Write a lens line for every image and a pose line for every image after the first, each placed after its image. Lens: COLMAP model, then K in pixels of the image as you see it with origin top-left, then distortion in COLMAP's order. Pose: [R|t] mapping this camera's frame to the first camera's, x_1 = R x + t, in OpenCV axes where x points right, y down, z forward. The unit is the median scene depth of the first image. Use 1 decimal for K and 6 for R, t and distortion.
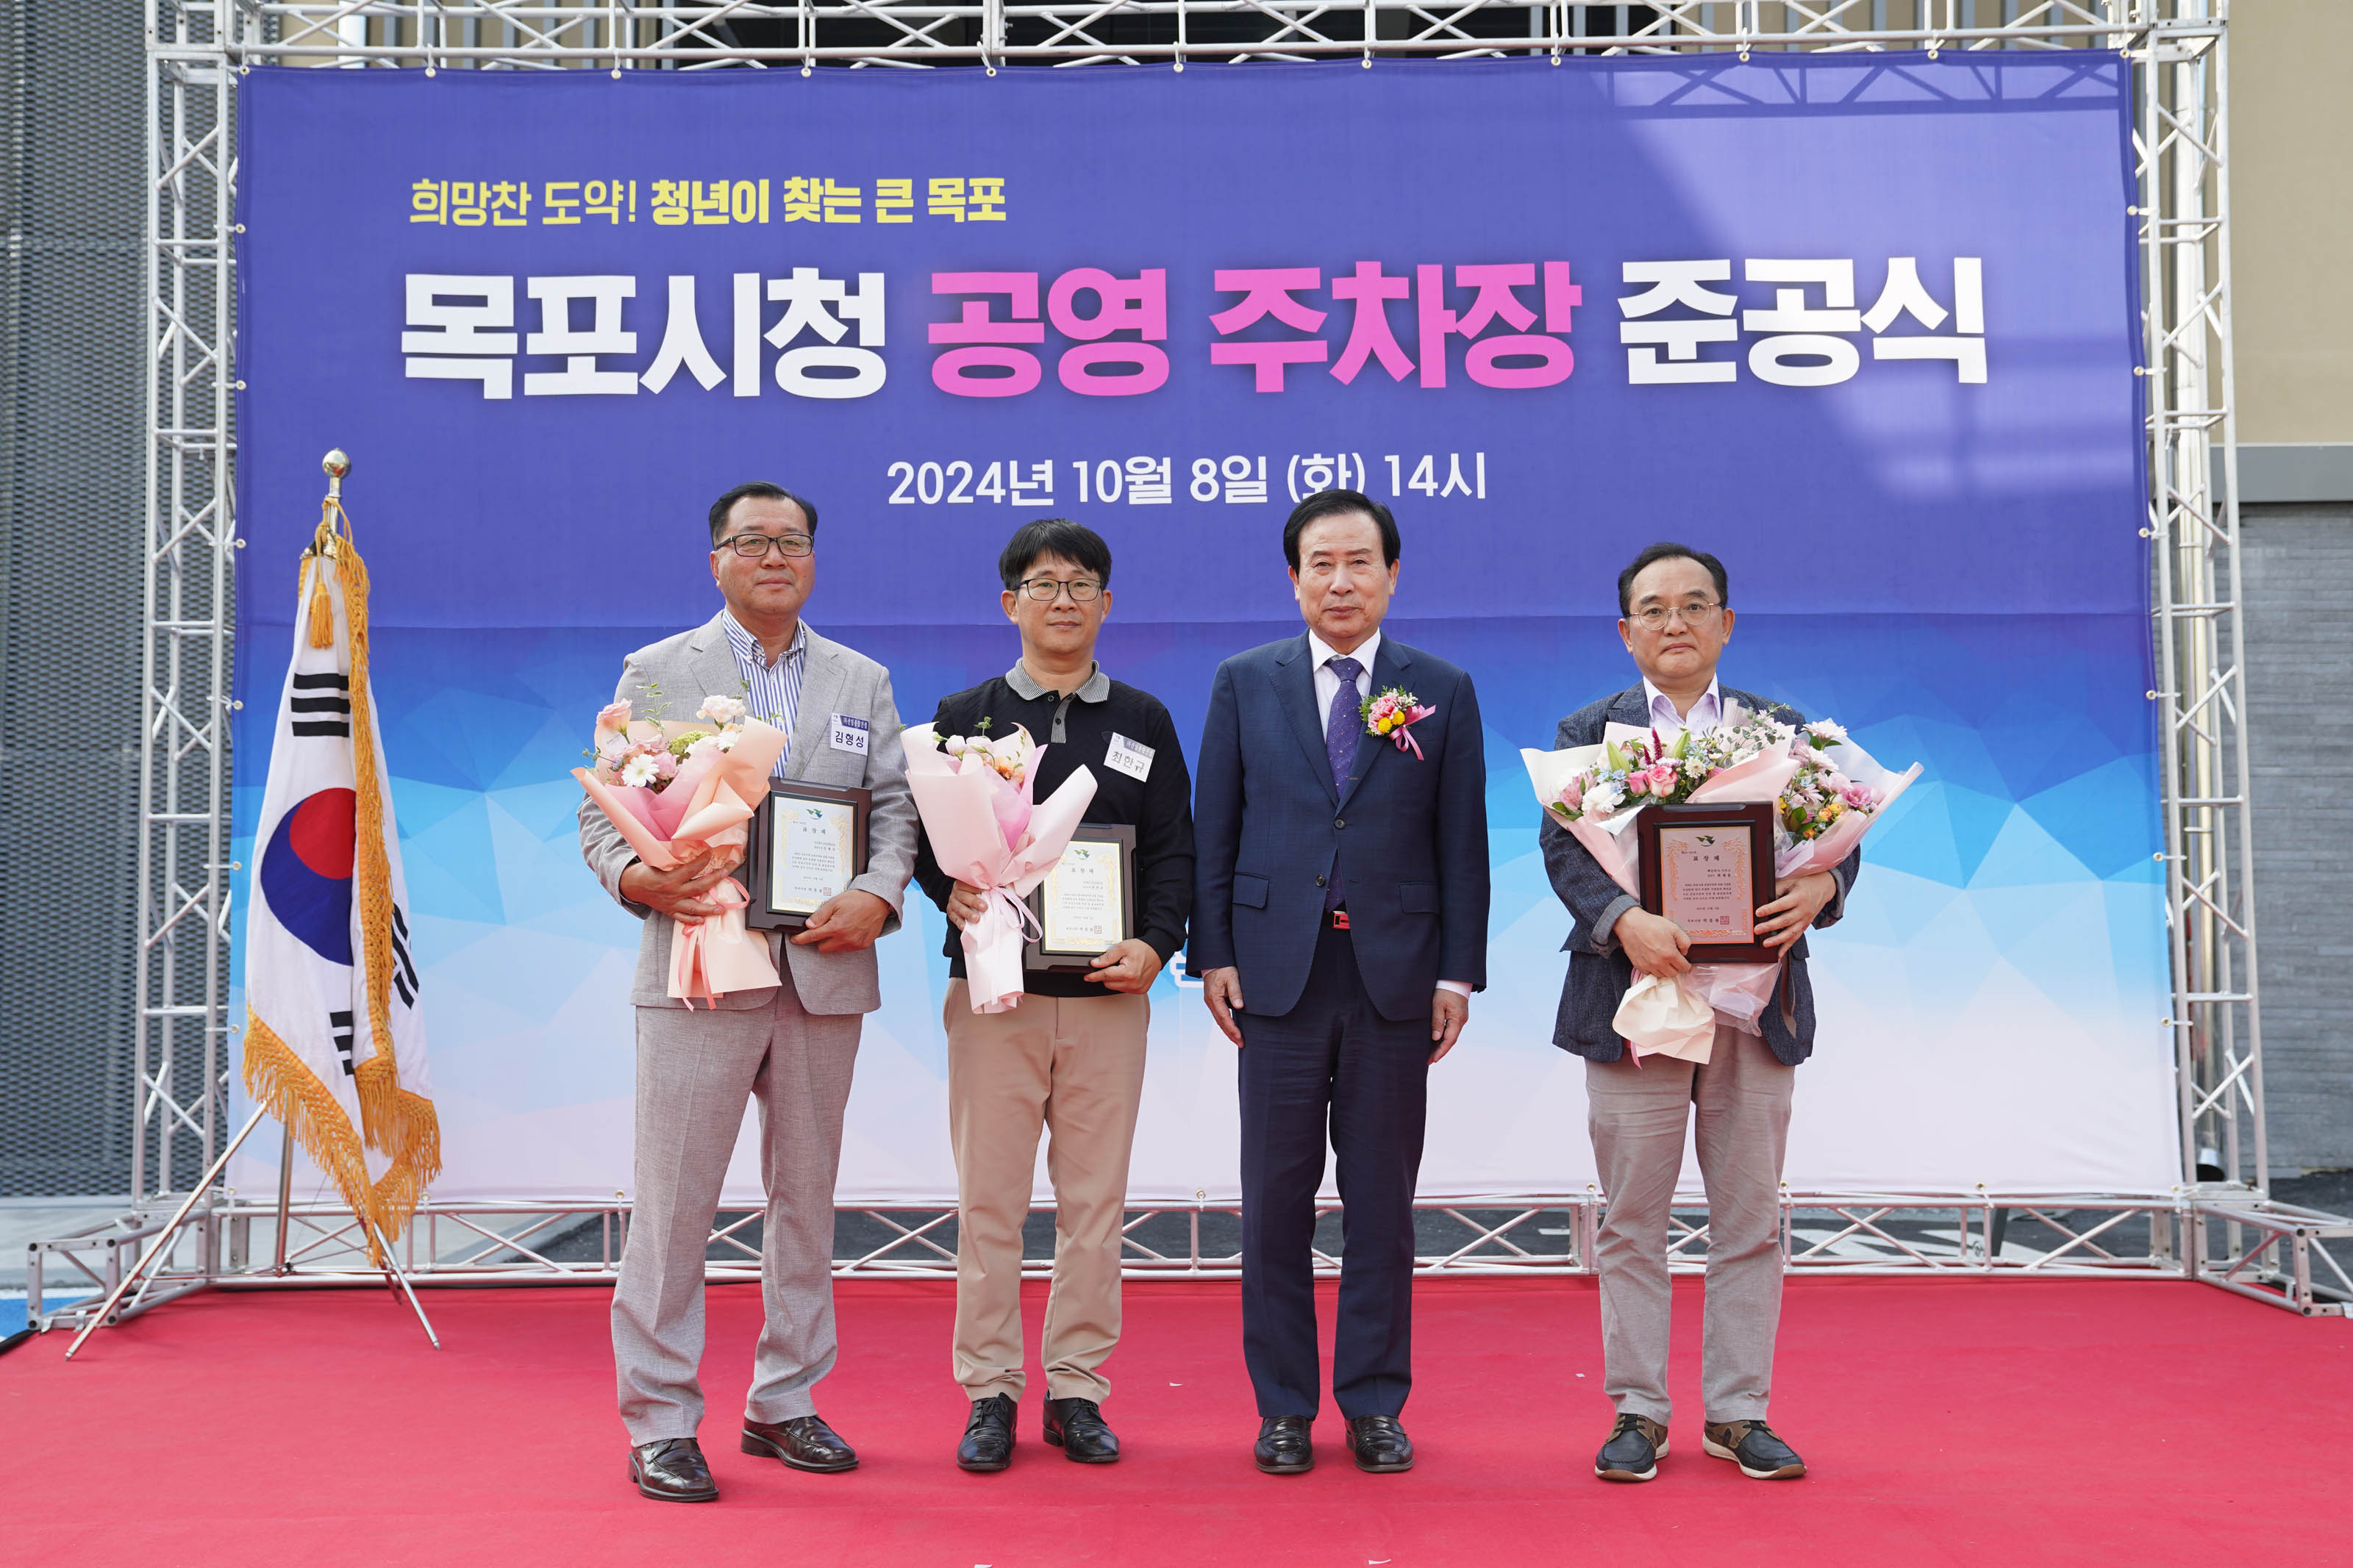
lens RADIAL K [[2305.4, 0, 1173.6], [0, 2305.4, 794.9], [0, 0, 1]] dist [-0.011840, 0.174351]
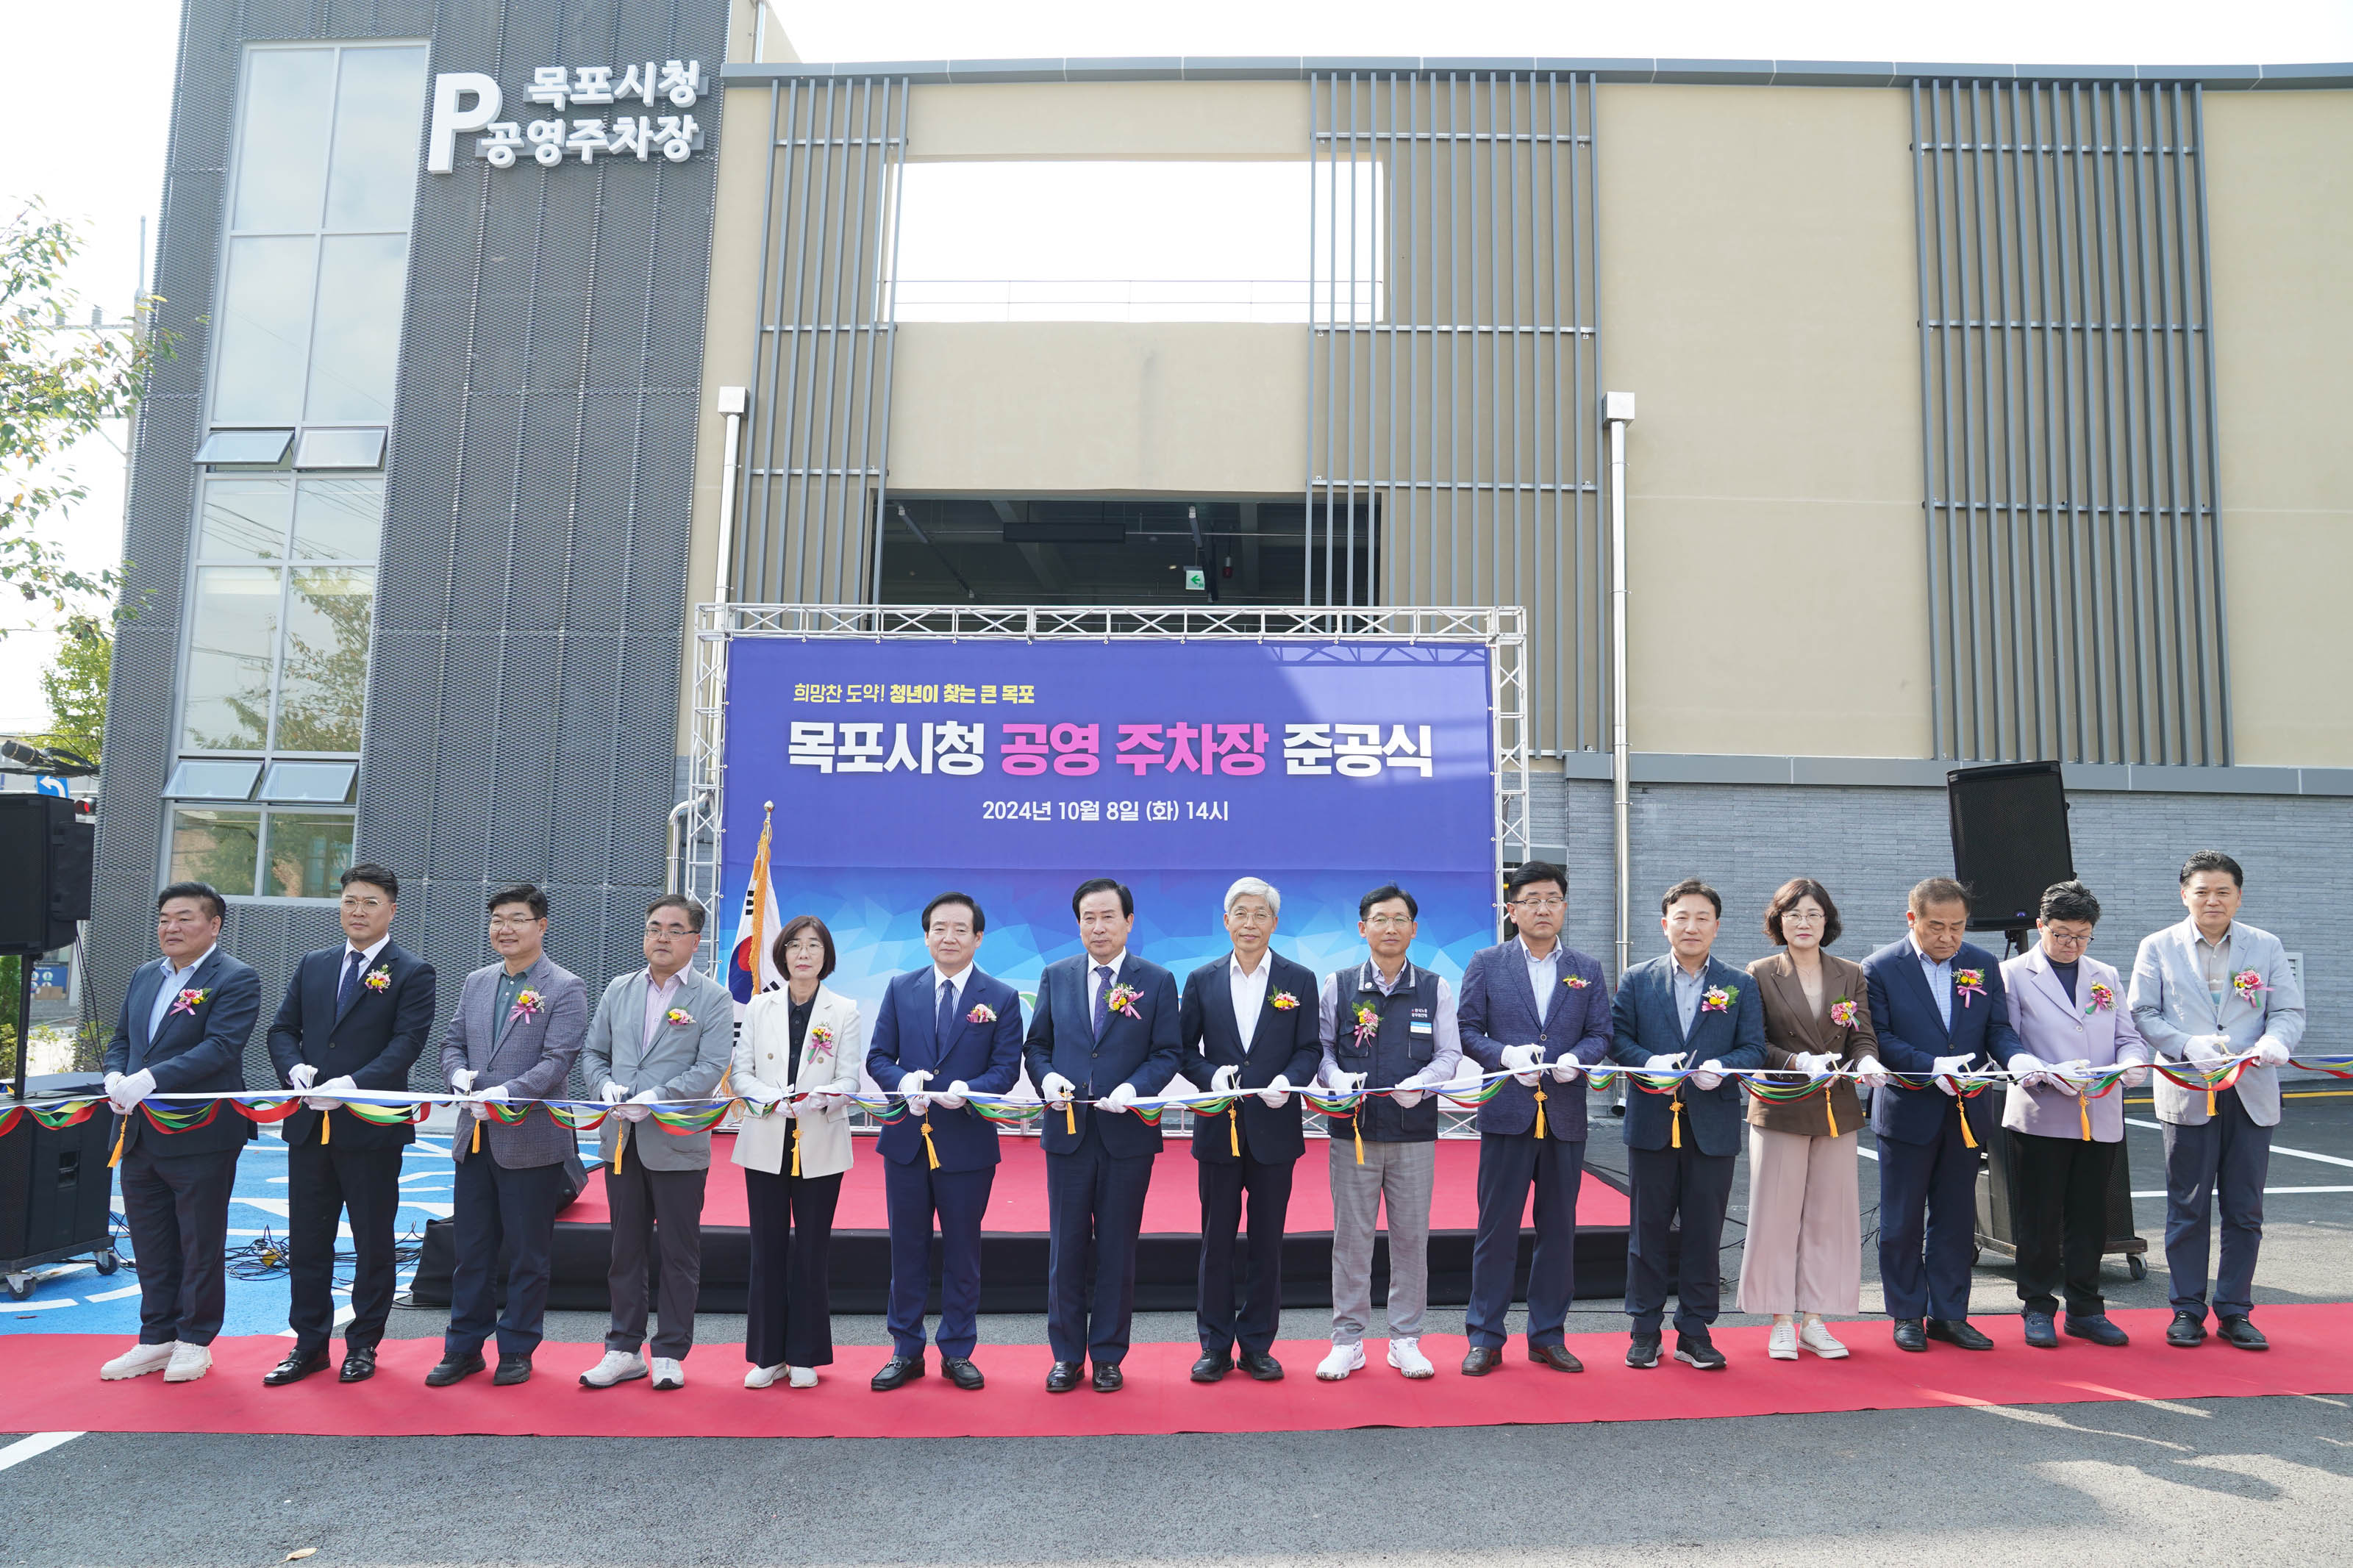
lens RADIAL K [[1626.7, 0, 1178.2], [0, 1626.7, 773.0], [0, 0, 1]] dist [-0.147859, 0.139279]
pose [[0.999870, 0.015853, 0.002882, 0.076707], [-0.015655, 0.998126, -0.059162, -0.075681], [-0.003814, 0.059109, 0.998244, -0.718199]]
